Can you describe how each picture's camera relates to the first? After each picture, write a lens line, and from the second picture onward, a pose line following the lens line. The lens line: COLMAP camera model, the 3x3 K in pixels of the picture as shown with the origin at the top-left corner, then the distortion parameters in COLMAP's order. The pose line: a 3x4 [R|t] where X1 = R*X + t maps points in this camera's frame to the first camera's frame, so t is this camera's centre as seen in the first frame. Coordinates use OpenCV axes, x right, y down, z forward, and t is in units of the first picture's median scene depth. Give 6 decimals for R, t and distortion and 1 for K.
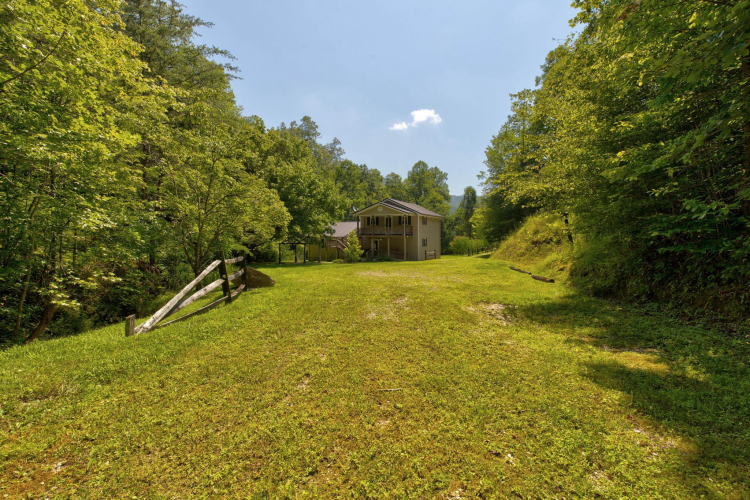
lens RADIAL K [[344.5, 0, 369.0], [0, 344.5, 250.5], [0, 0, 1]] dist [0.004312, 0.000126]
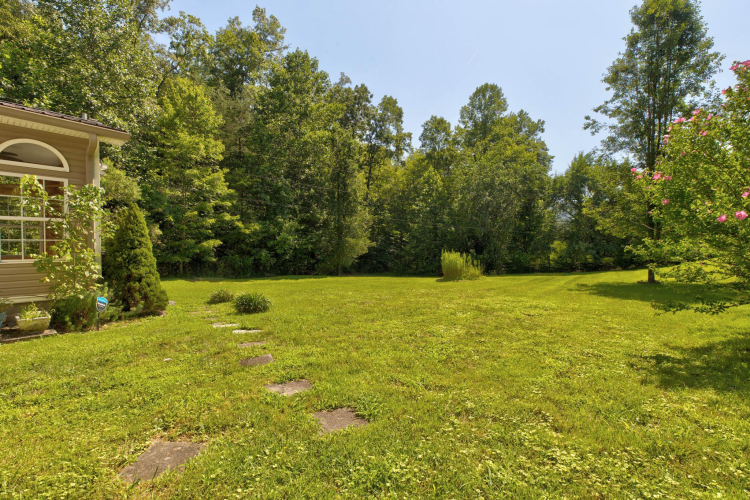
lens RADIAL K [[344.5, 0, 369.0], [0, 344.5, 250.5], [0, 0, 1]] dist [0.004312, 0.000126]
pose [[0.972636, 0.008484, -0.232180, 0.110311], [-0.018048, 0.999072, -0.039098, 0.004953], [0.231633, 0.042218, 0.971887, 0.526759]]
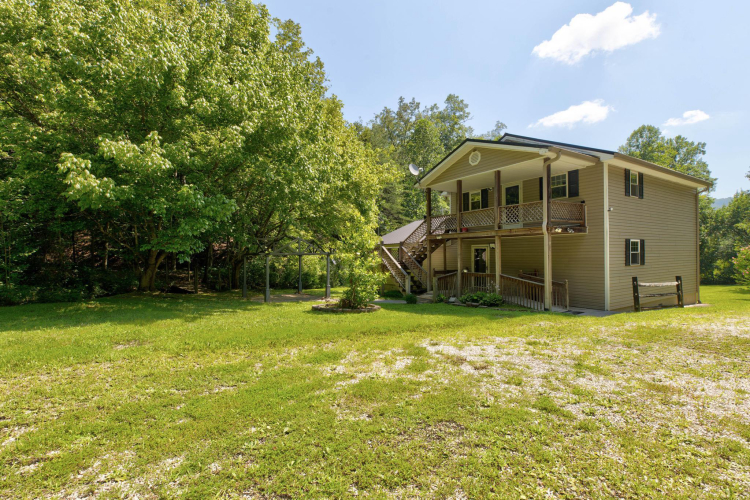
lens RADIAL K [[344.5, 0, 369.0], [0, 344.5, 250.5], [0, 0, 1]] dist [0.004312, 0.000126]
pose [[0.855615, -0.011818, -0.517478, 0.052623], [-0.018904, 0.998359, -0.054057, -0.001275], [0.517267, 0.056034, 0.853988, 0.271340]]
